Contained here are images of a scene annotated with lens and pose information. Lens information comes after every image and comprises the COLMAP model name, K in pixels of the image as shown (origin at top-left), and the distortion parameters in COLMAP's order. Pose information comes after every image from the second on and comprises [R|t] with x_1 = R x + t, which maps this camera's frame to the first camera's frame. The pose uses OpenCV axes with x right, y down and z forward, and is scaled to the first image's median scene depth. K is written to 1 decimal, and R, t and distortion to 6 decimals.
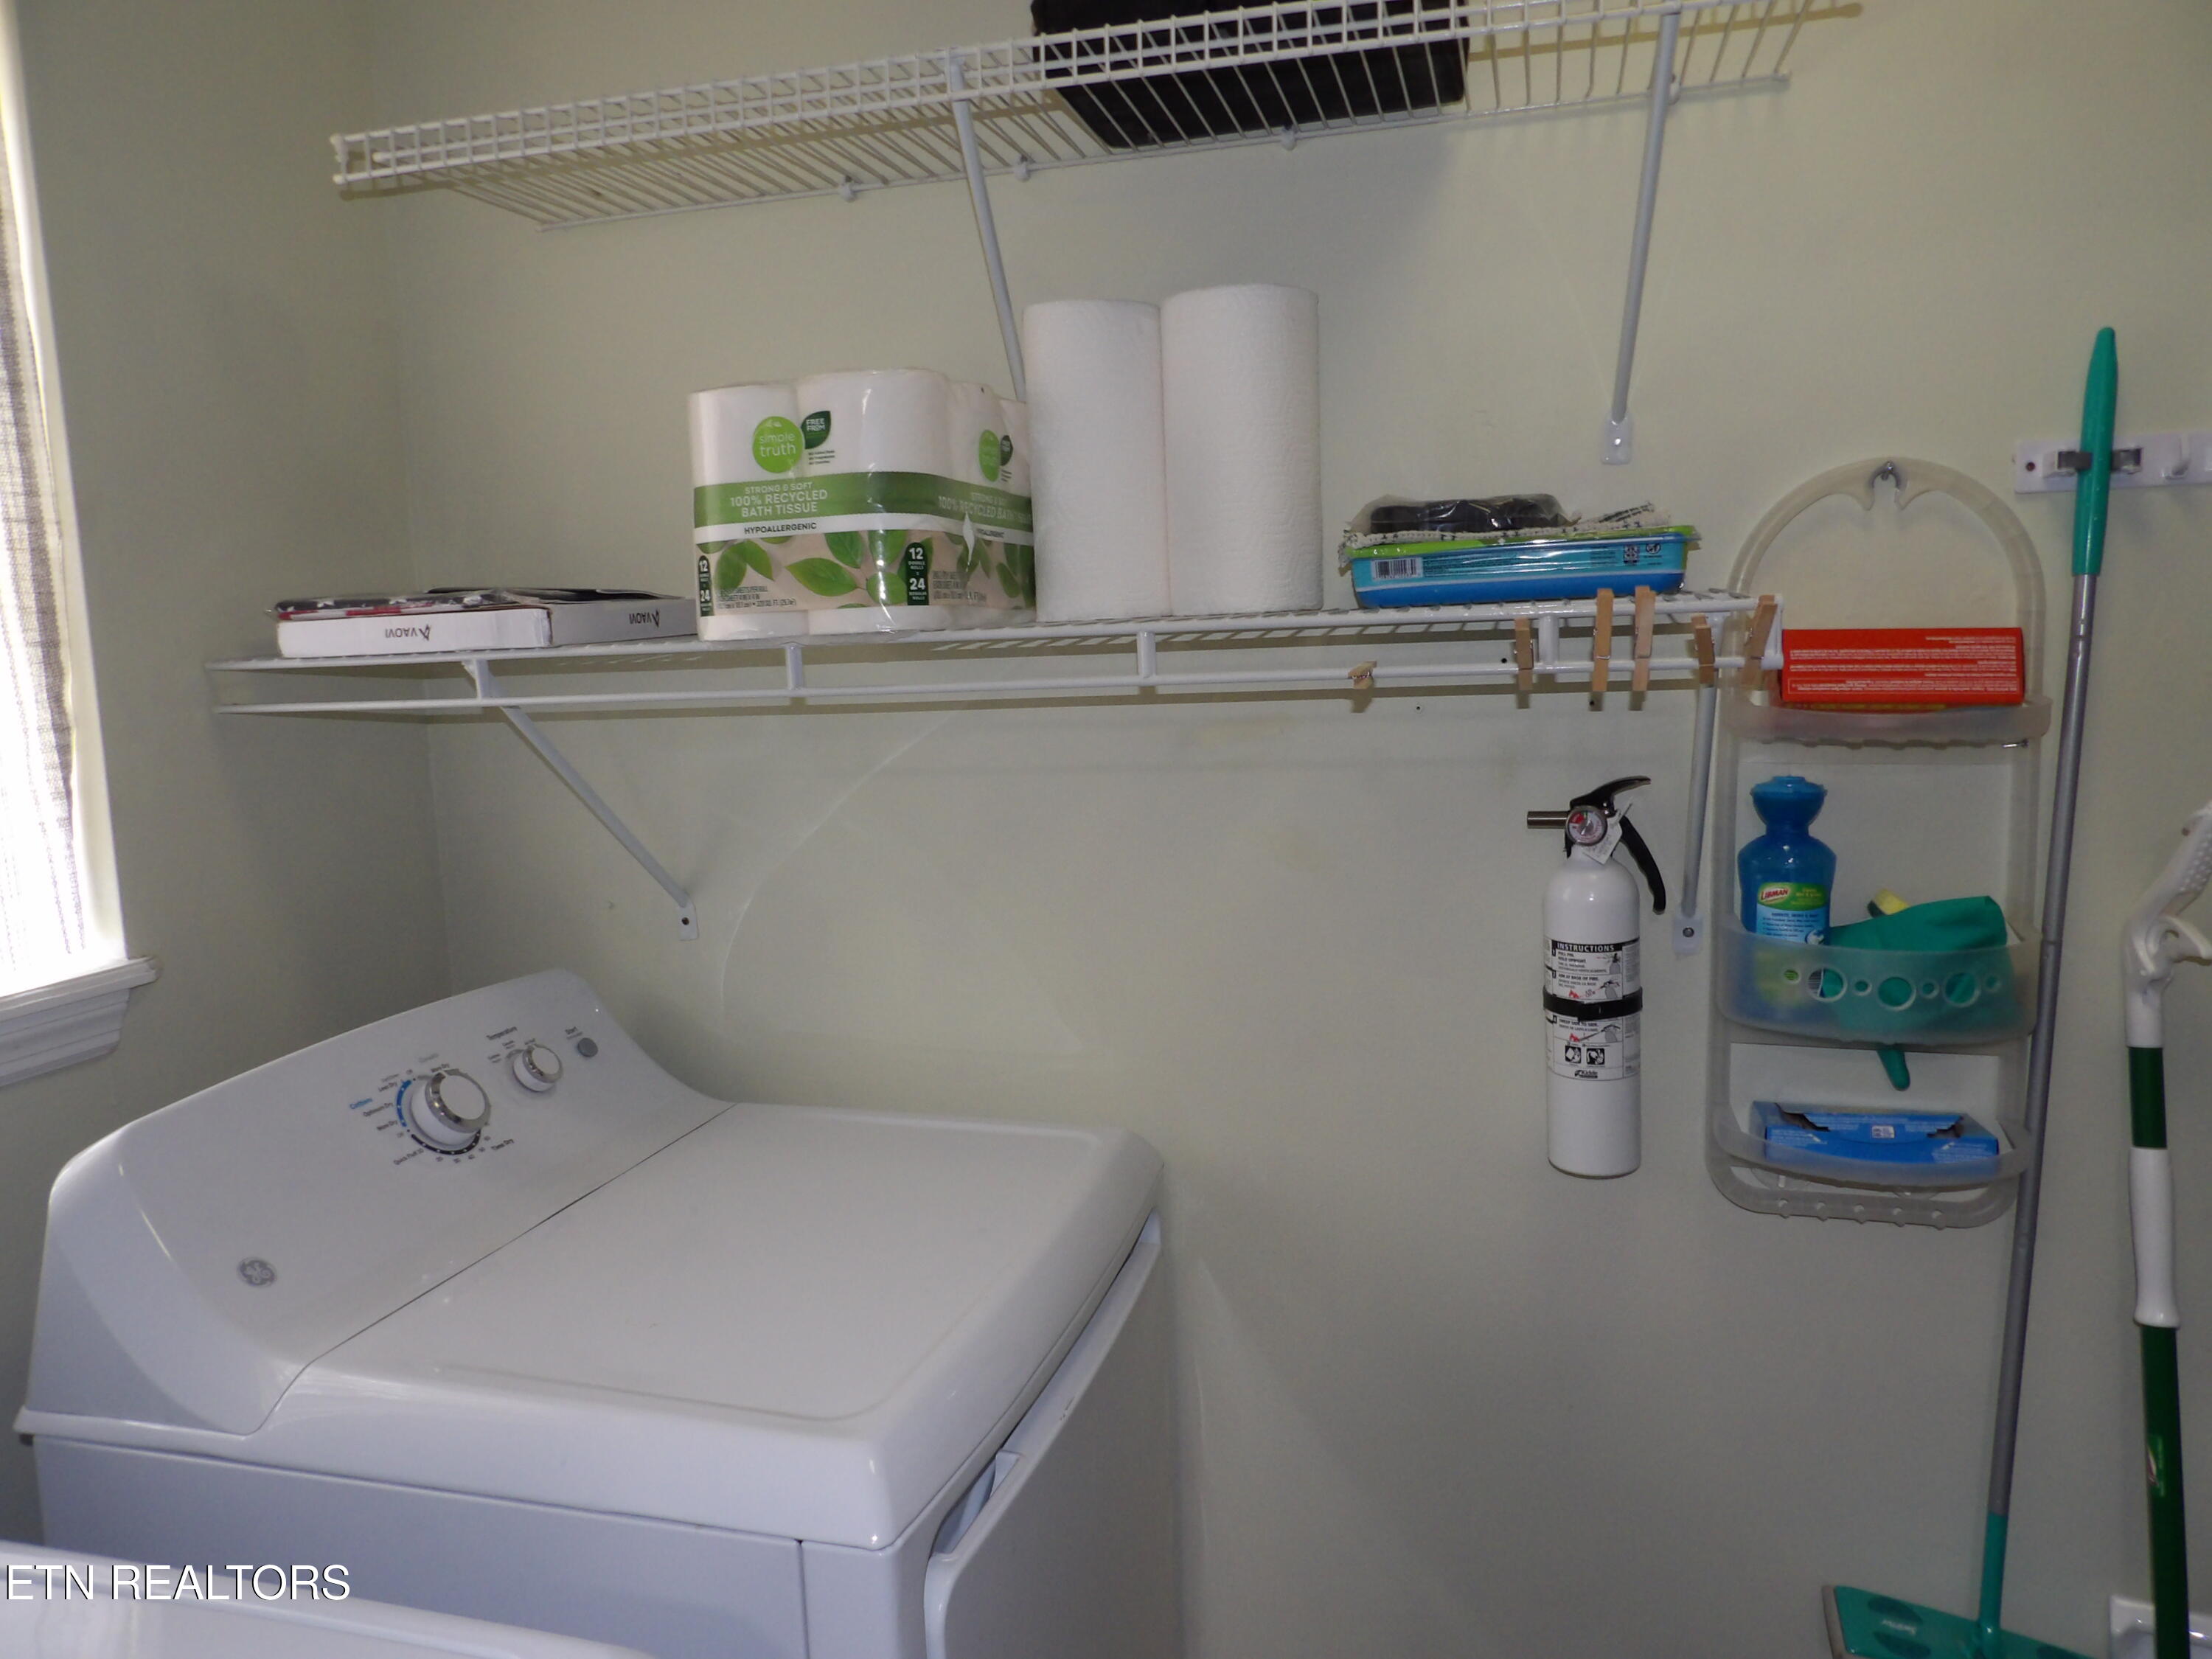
lens RADIAL K [[1594.9, 0, 1106.0], [0, 1594.9, 829.5], [0, 0, 1]] dist [-0.009721, -0.004750]
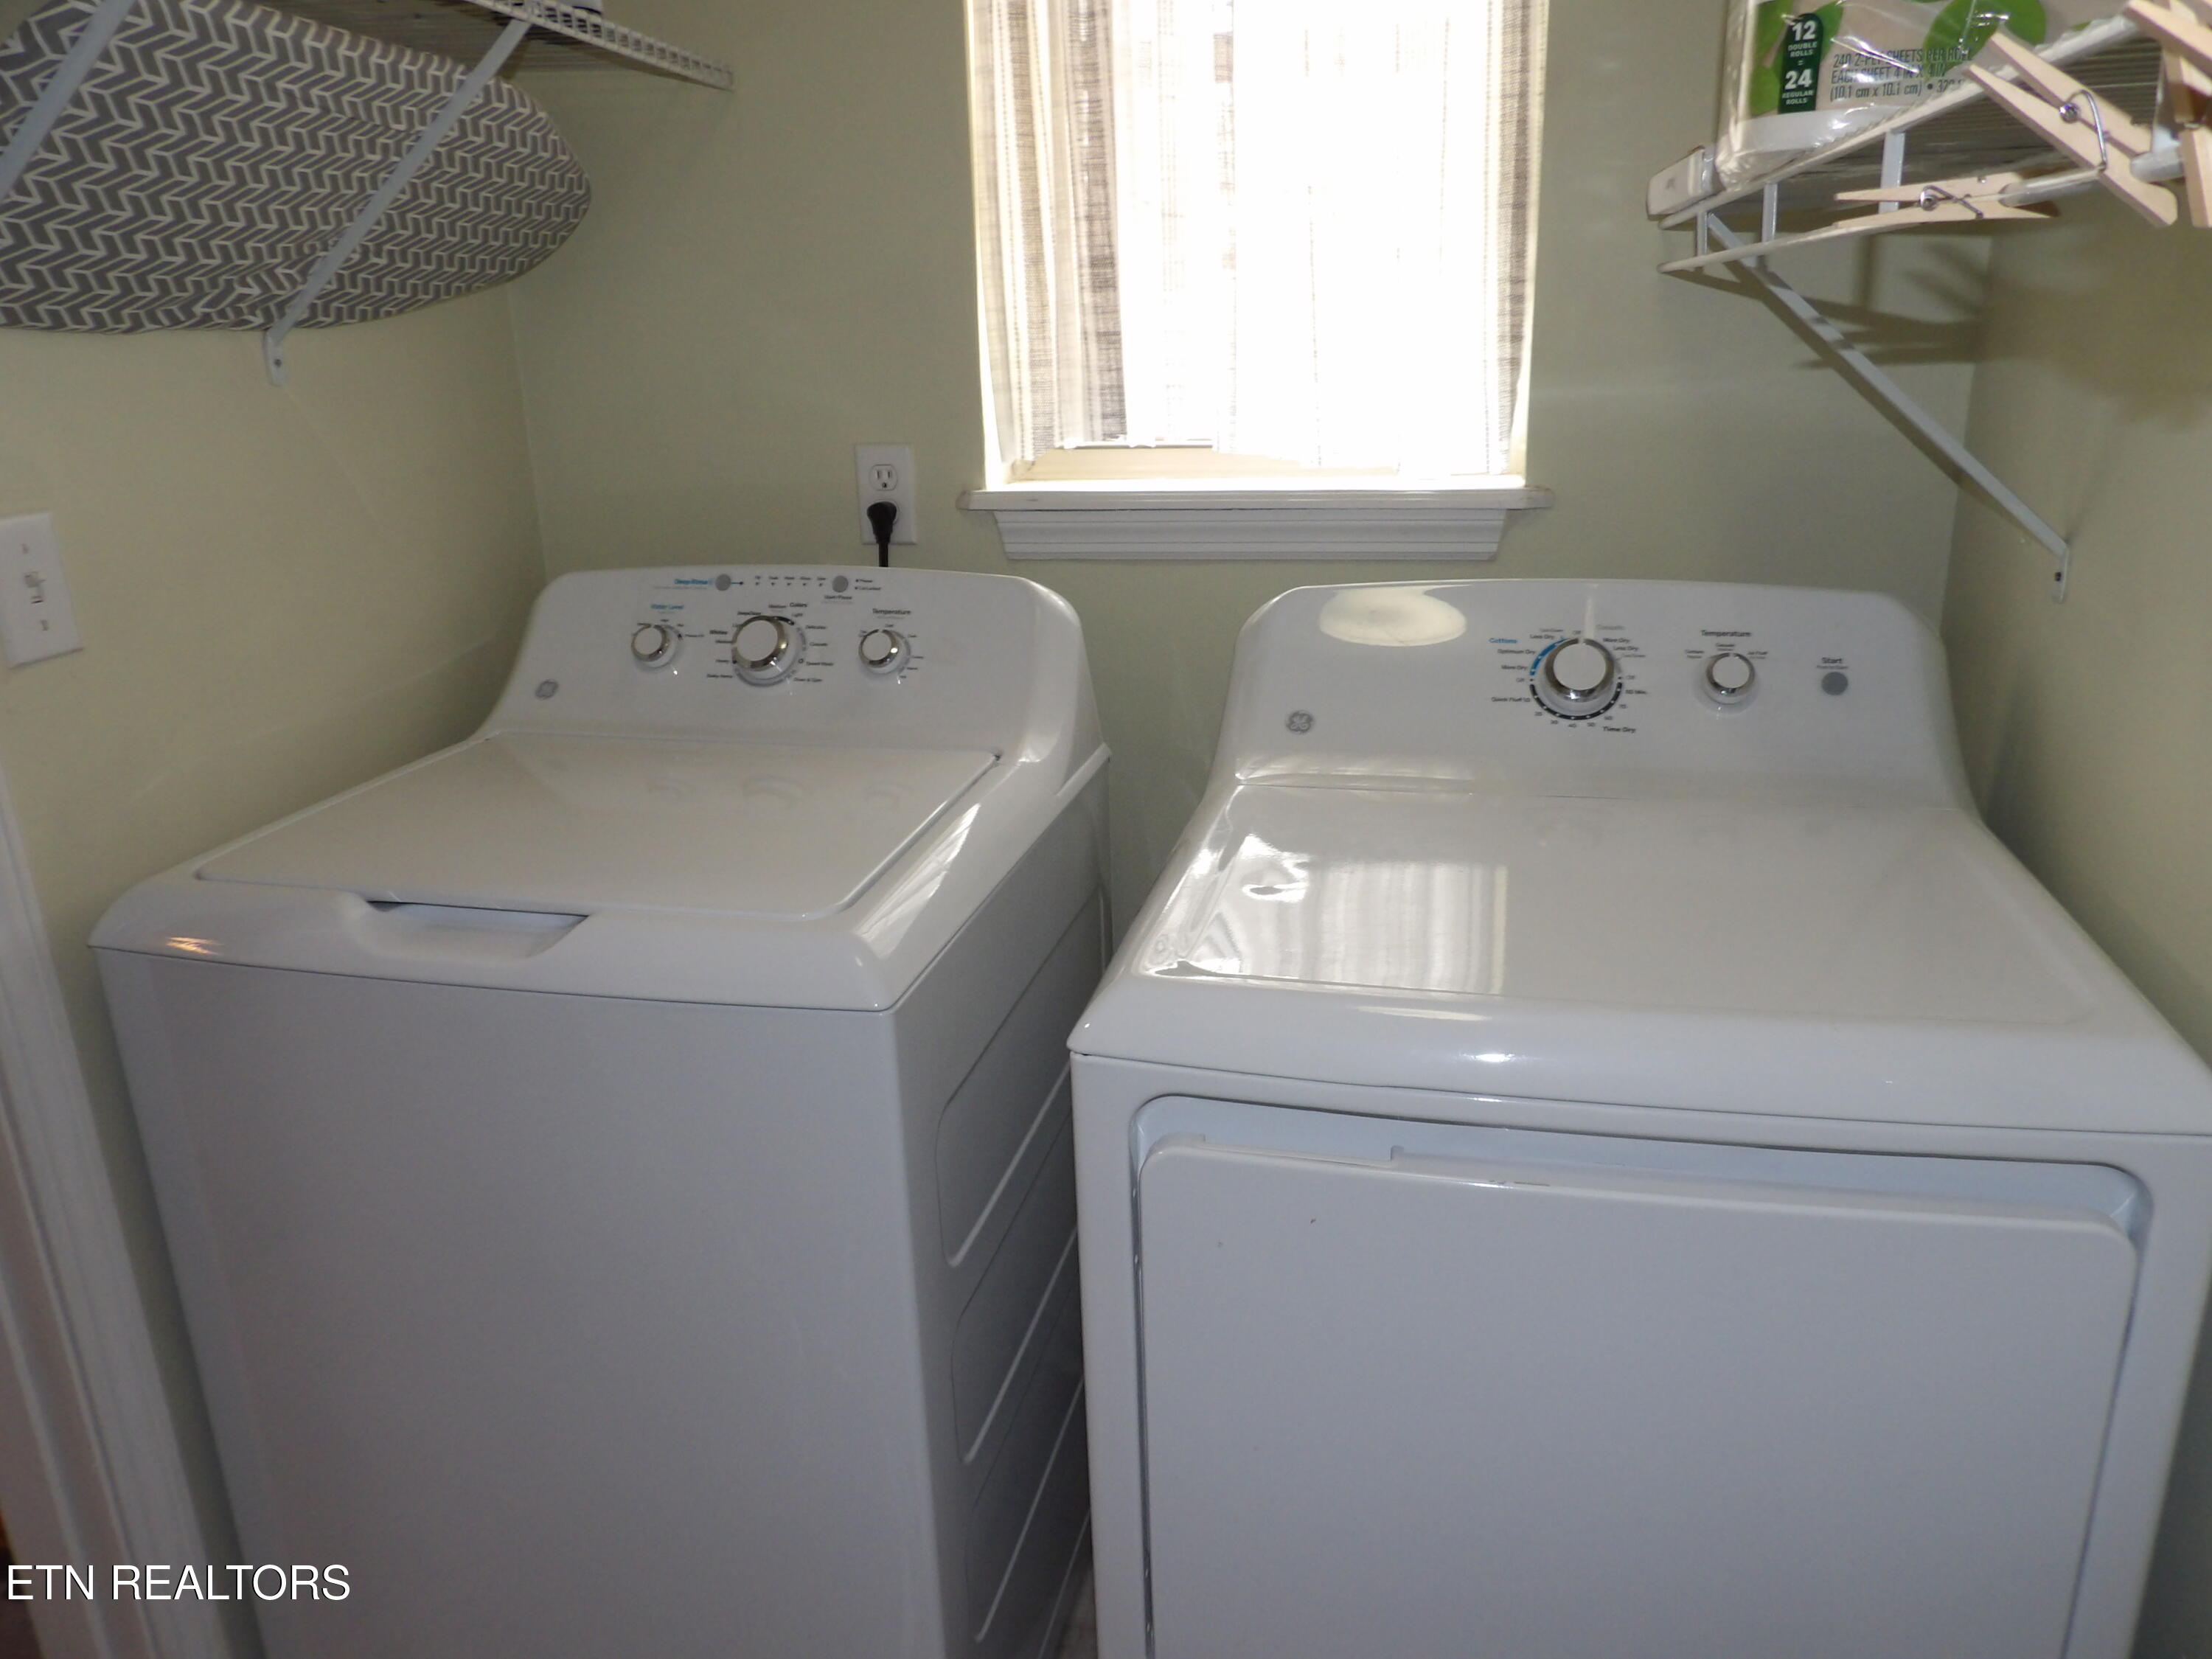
lens RADIAL K [[1594.9, 0, 1106.0], [0, 1594.9, 829.5], [0, 0, 1]] dist [-0.009721, -0.004750]
pose [[0.015732, 0.340768, -0.940016, 0.616813], [-0.094338, 0.936444, 0.337895, -0.053679], [0.995416, 0.083363, 0.046880, 0.687420]]
